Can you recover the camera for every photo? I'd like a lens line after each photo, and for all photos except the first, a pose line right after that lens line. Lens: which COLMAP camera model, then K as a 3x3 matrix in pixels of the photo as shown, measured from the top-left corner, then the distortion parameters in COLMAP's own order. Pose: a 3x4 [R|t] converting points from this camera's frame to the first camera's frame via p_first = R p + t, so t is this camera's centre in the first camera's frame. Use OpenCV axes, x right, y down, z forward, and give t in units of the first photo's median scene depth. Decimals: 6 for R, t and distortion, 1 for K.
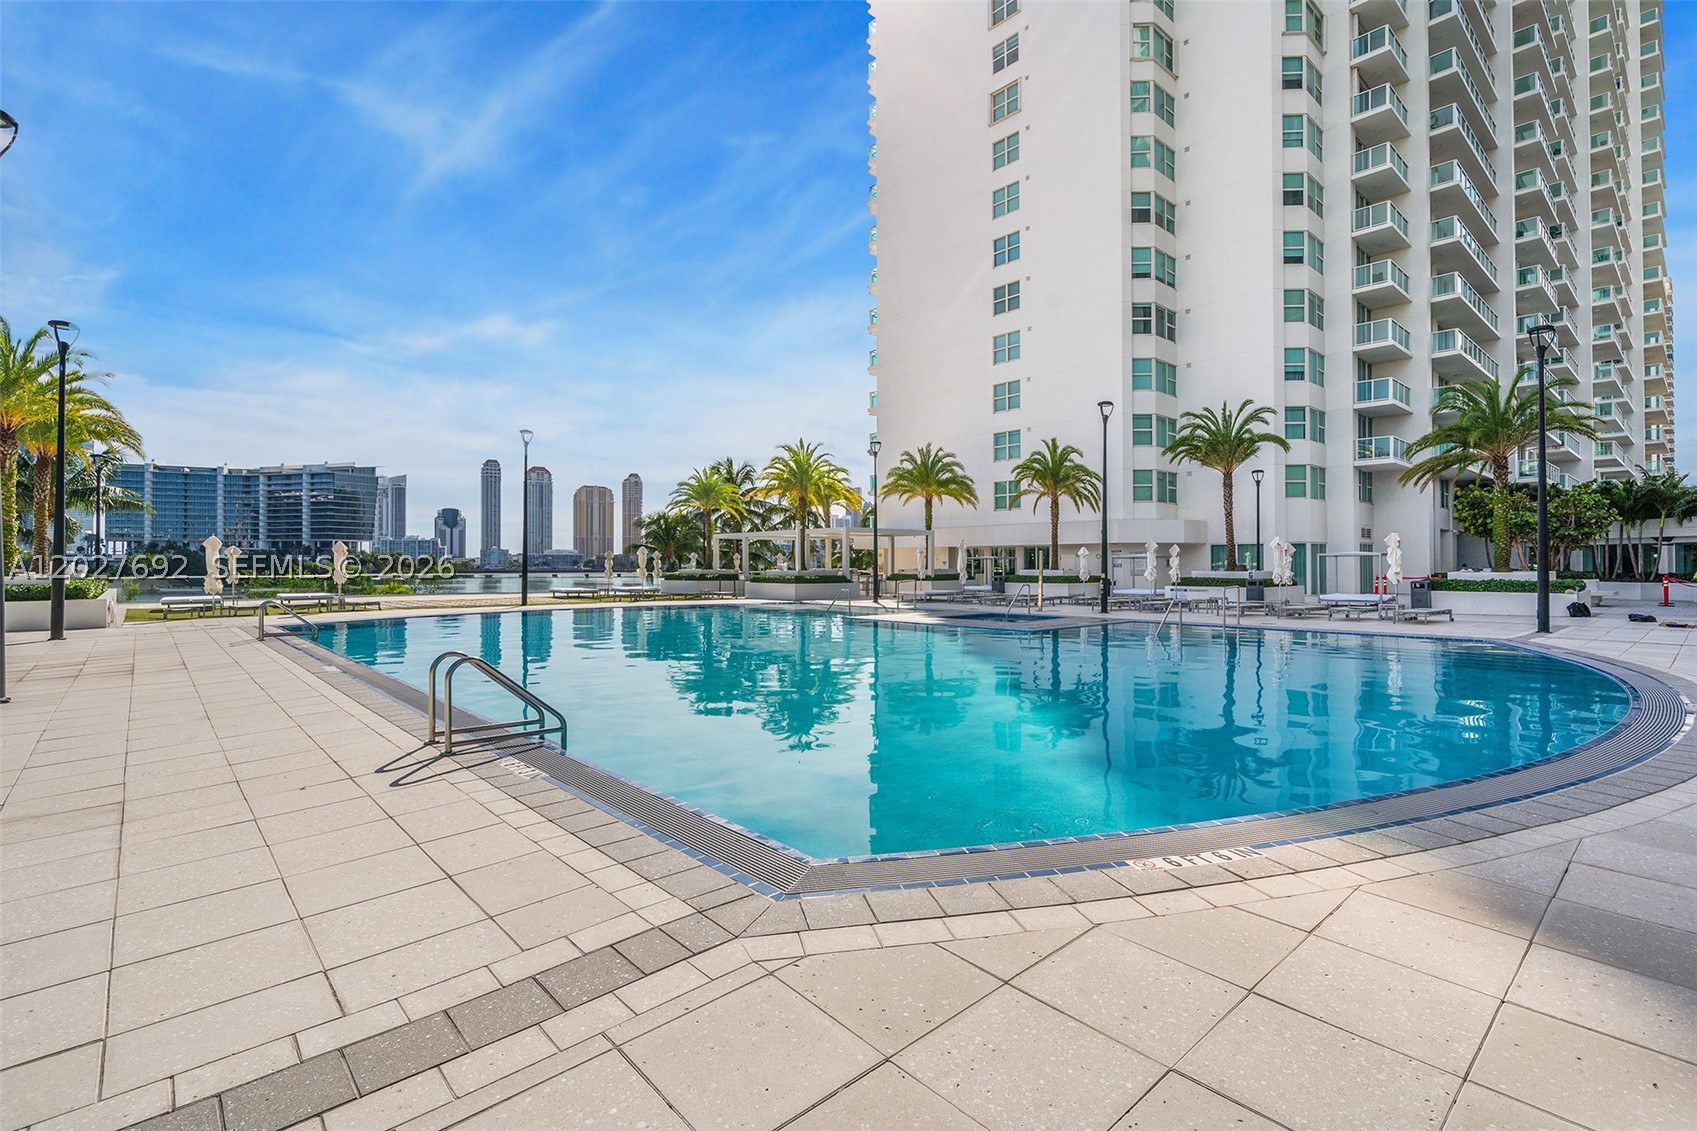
lens RADIAL K [[758.2, 0, 841.9], [0, 758.2, 561.3], [0, 0, 1]] dist [-0.003156, -0.000403]
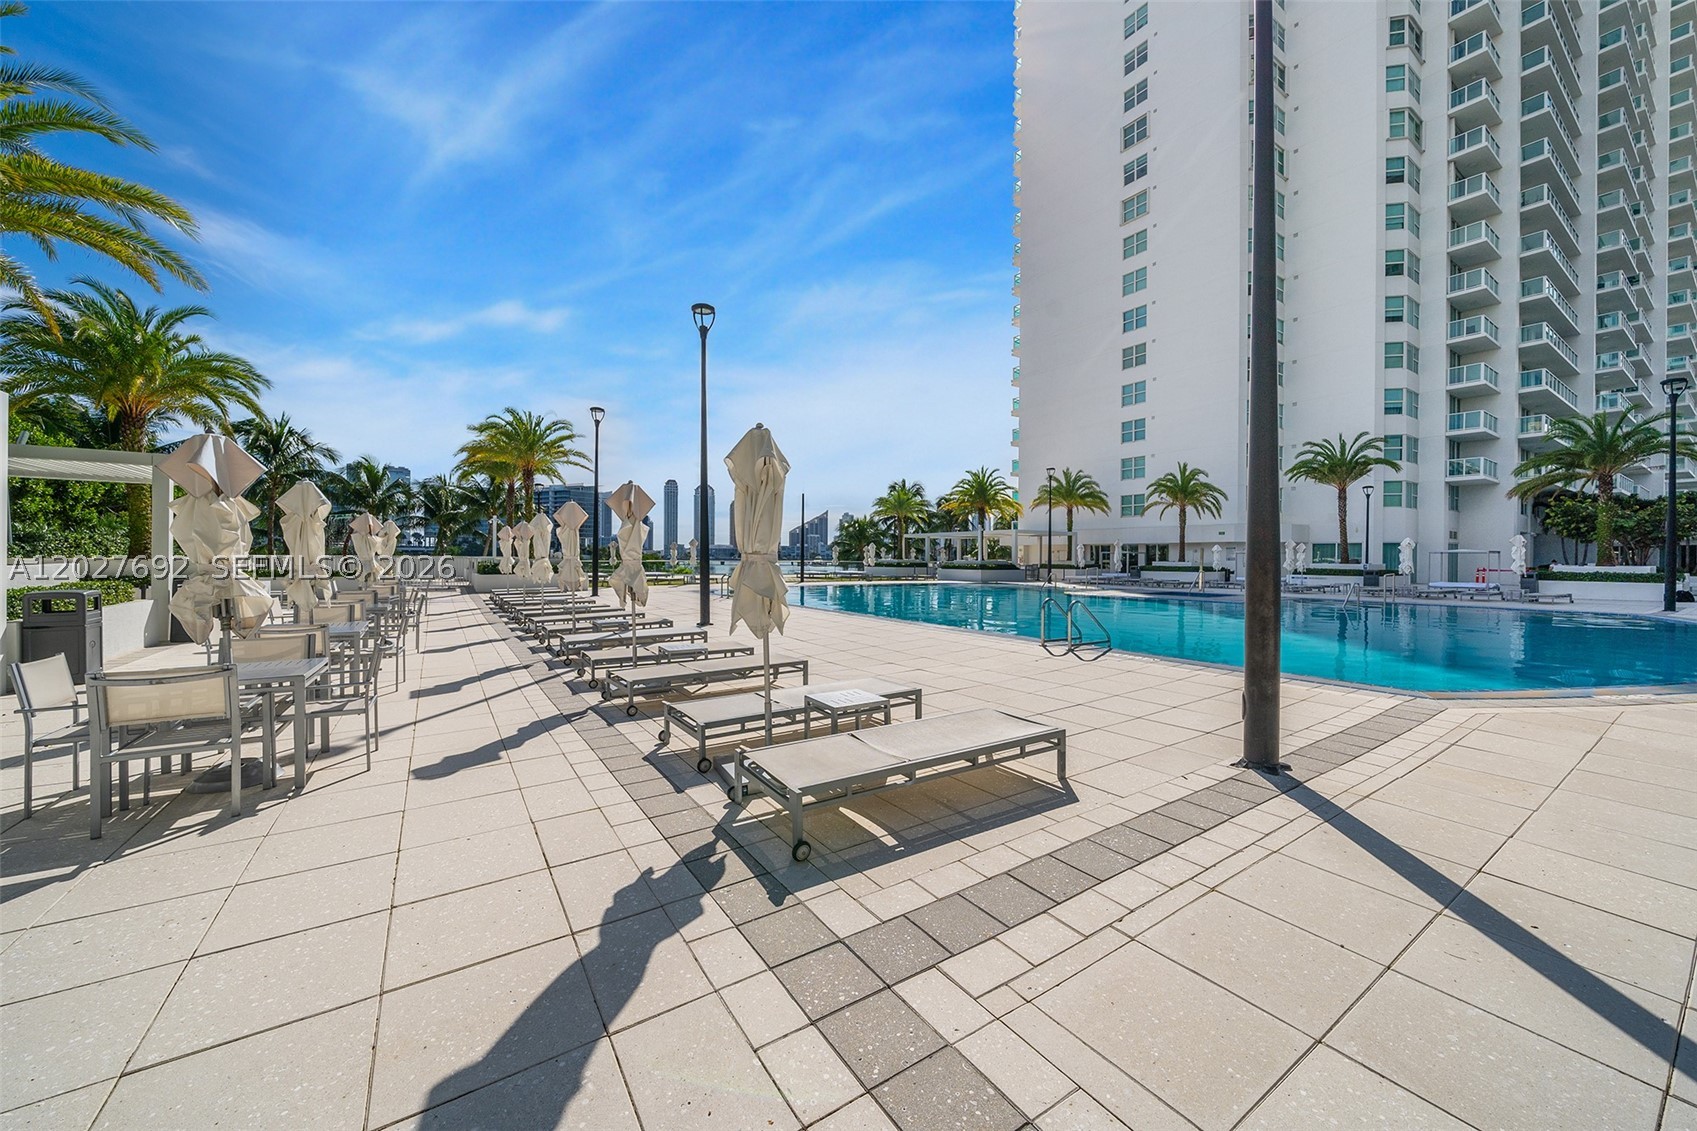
lens RADIAL K [[572.8, 0, 847.9], [0, 572.8, 563.6], [0, 0, 1]] dist [-0.008450, 0.000591]
pose [[0.987059, 0.009677, -0.160064, -0.145938], [-0.007080, 0.999834, 0.016792, 0.001749], [0.160200, -0.015442, 0.986964, -0.089240]]
